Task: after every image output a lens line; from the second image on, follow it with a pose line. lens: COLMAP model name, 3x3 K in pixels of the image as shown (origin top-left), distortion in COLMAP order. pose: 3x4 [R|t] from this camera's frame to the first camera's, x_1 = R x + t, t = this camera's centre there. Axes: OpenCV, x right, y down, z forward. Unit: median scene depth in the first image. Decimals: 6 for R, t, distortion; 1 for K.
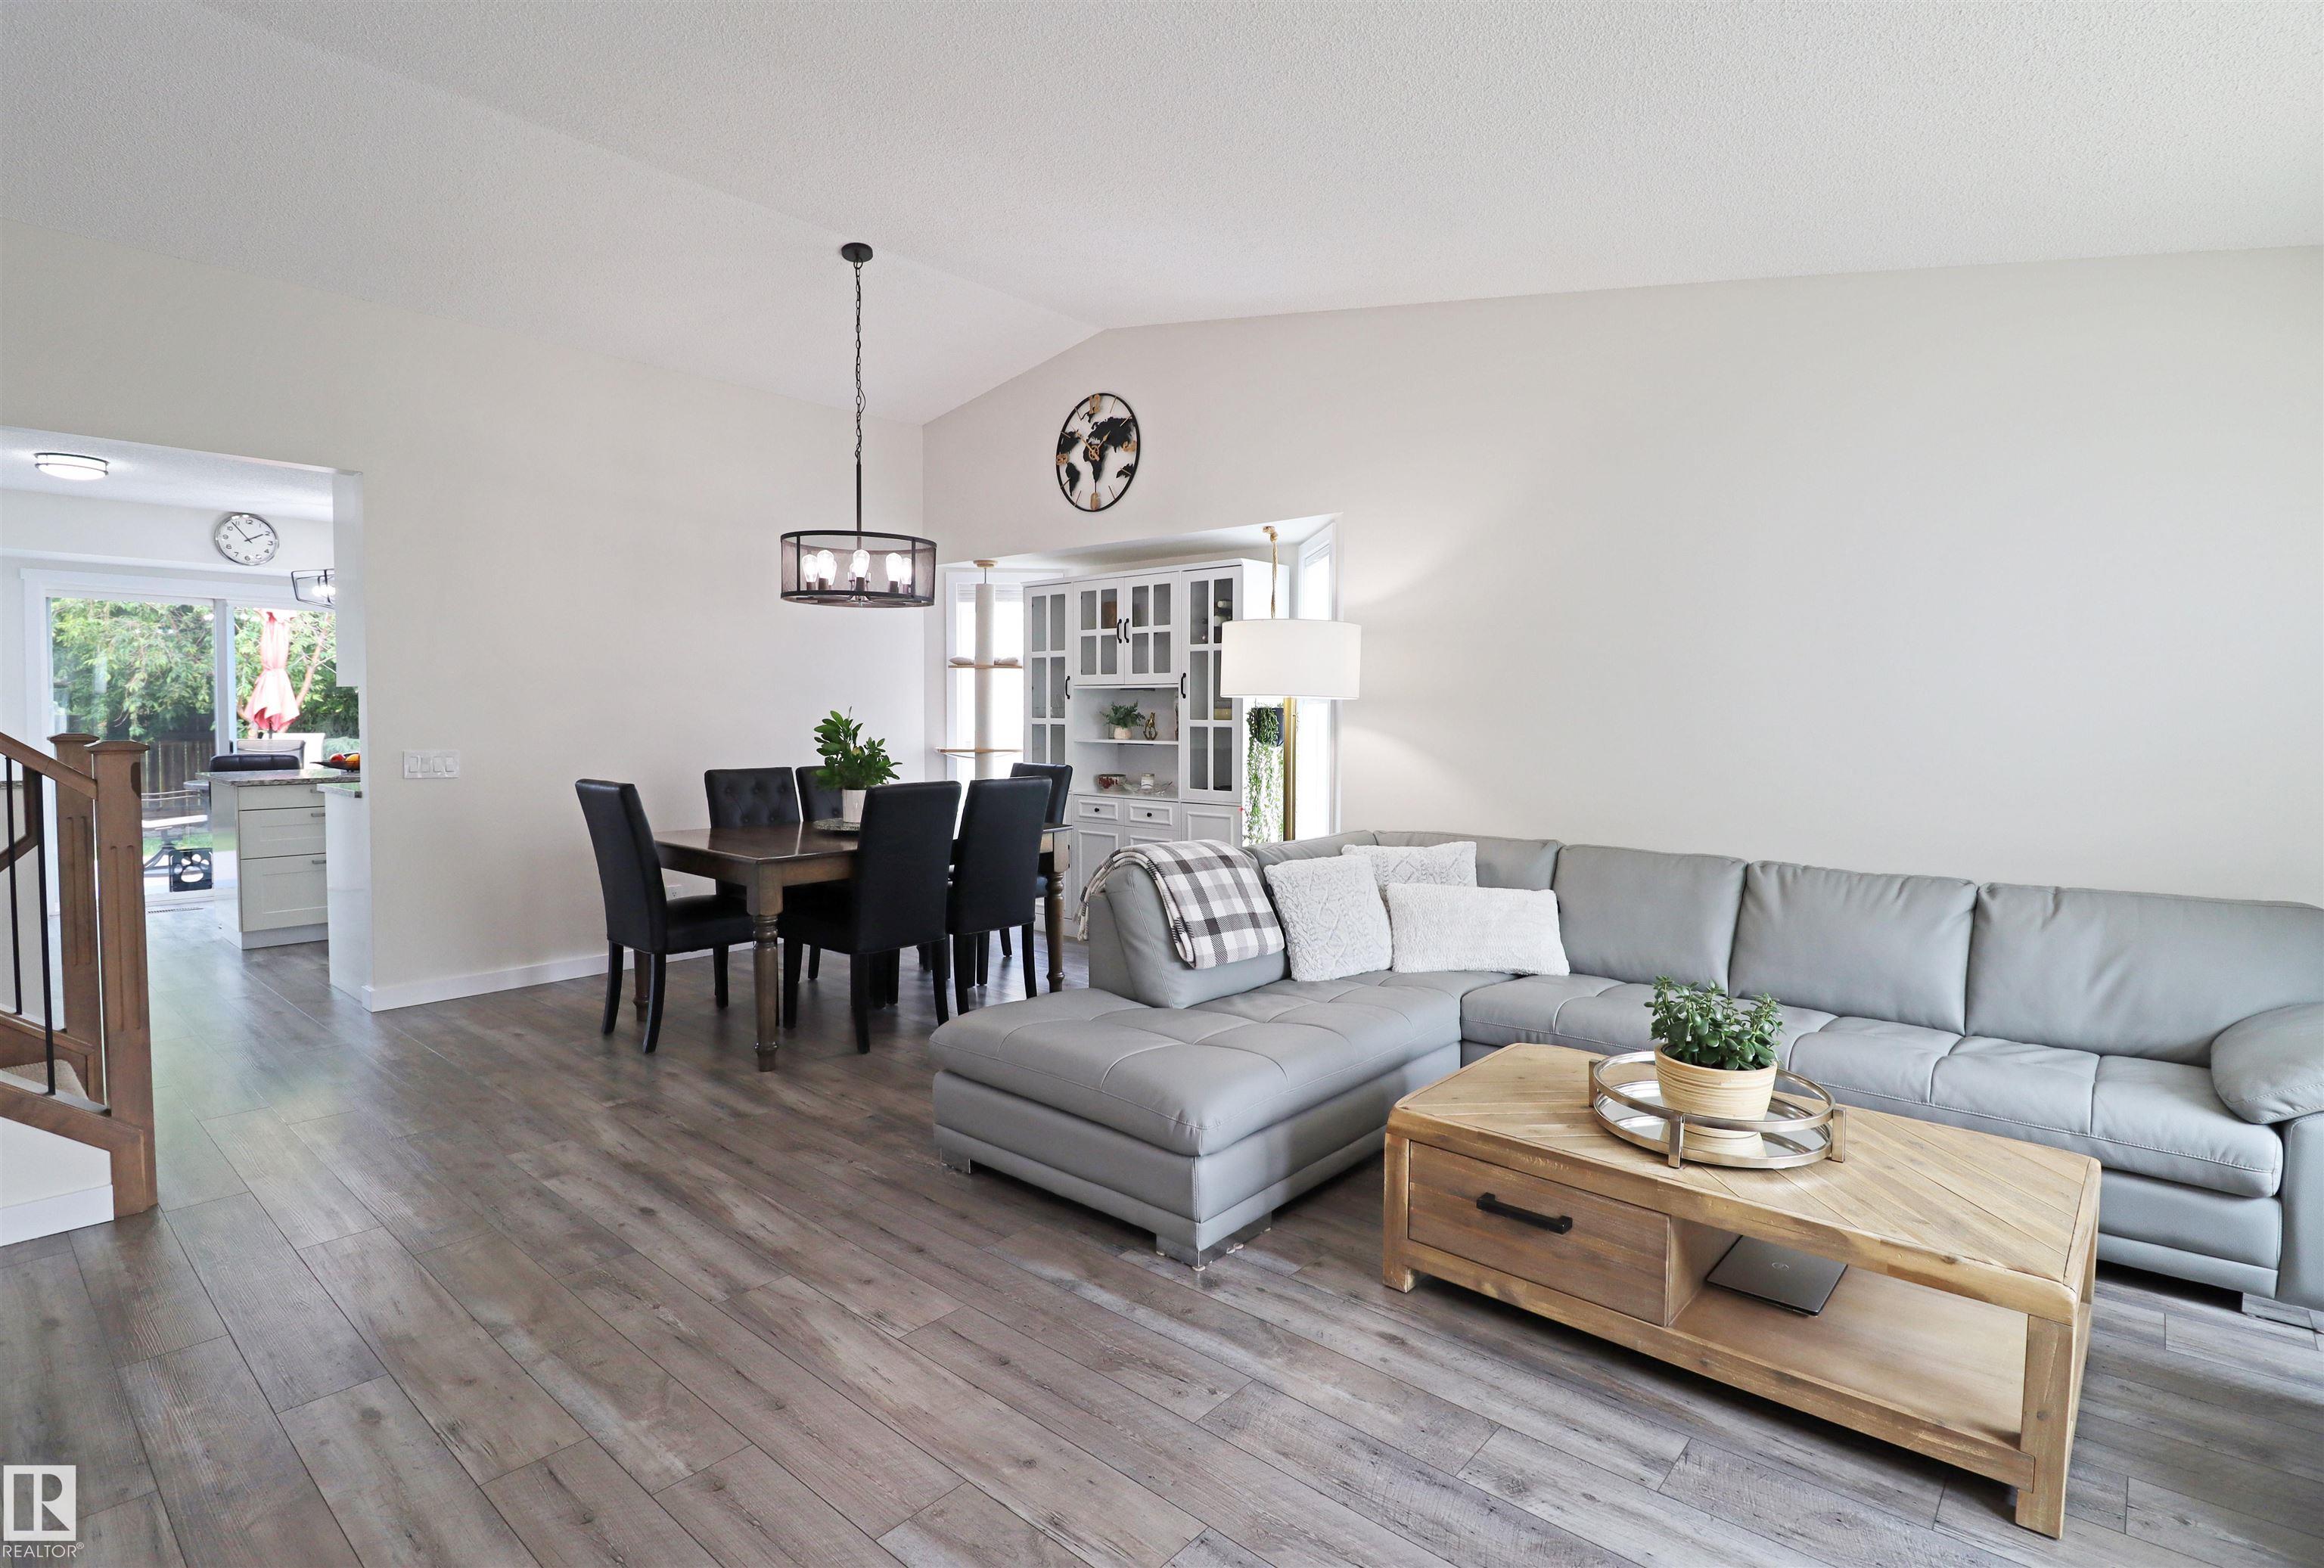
lens RADIAL K [[1133.3, 0, 1166.1], [0, 1133.3, 766.6], [0, 0, 1]] dist [-0.007754, -0.008408]
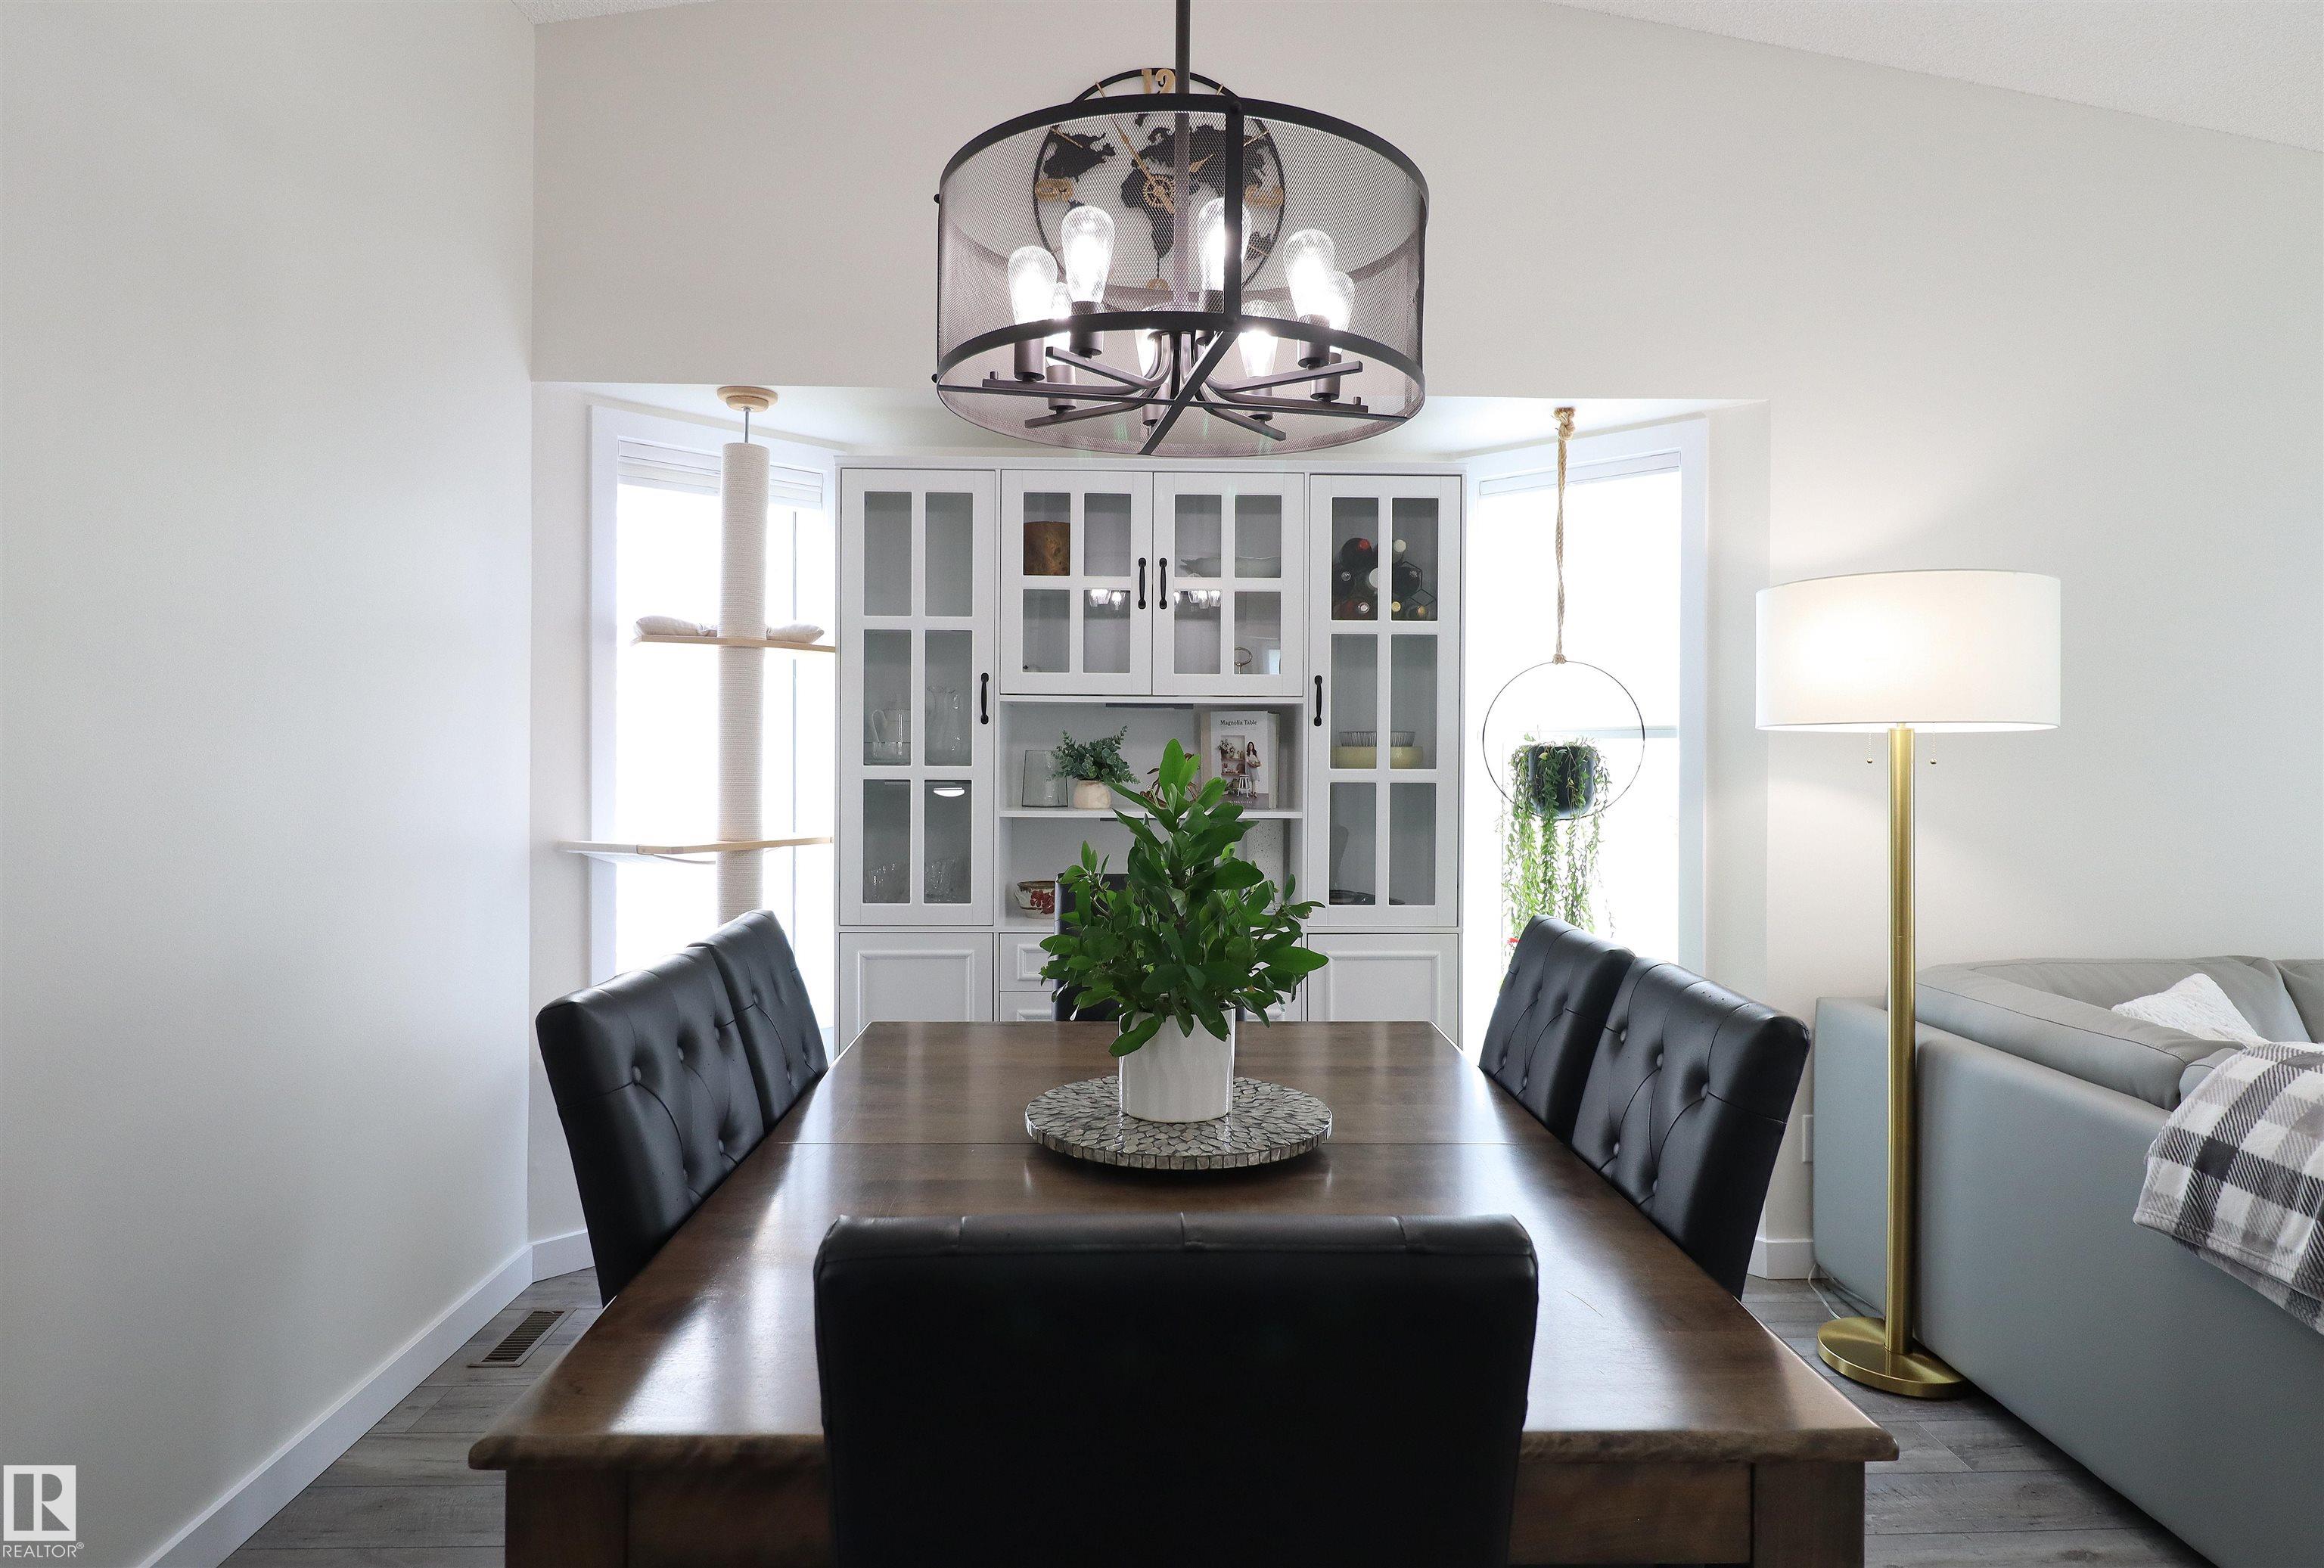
lens RADIAL K [[1282.2, 0, 1153.5], [0, 1282.2, 771.4], [0, 0, 1]] dist [-0.013548, -0.001626]
pose [[0.725901, -0.006946, 0.687764, -0.441187], [0.031182, 0.999253, -0.022819, -0.030264], [-0.687092, 0.038010, 0.725576, 0.655474]]
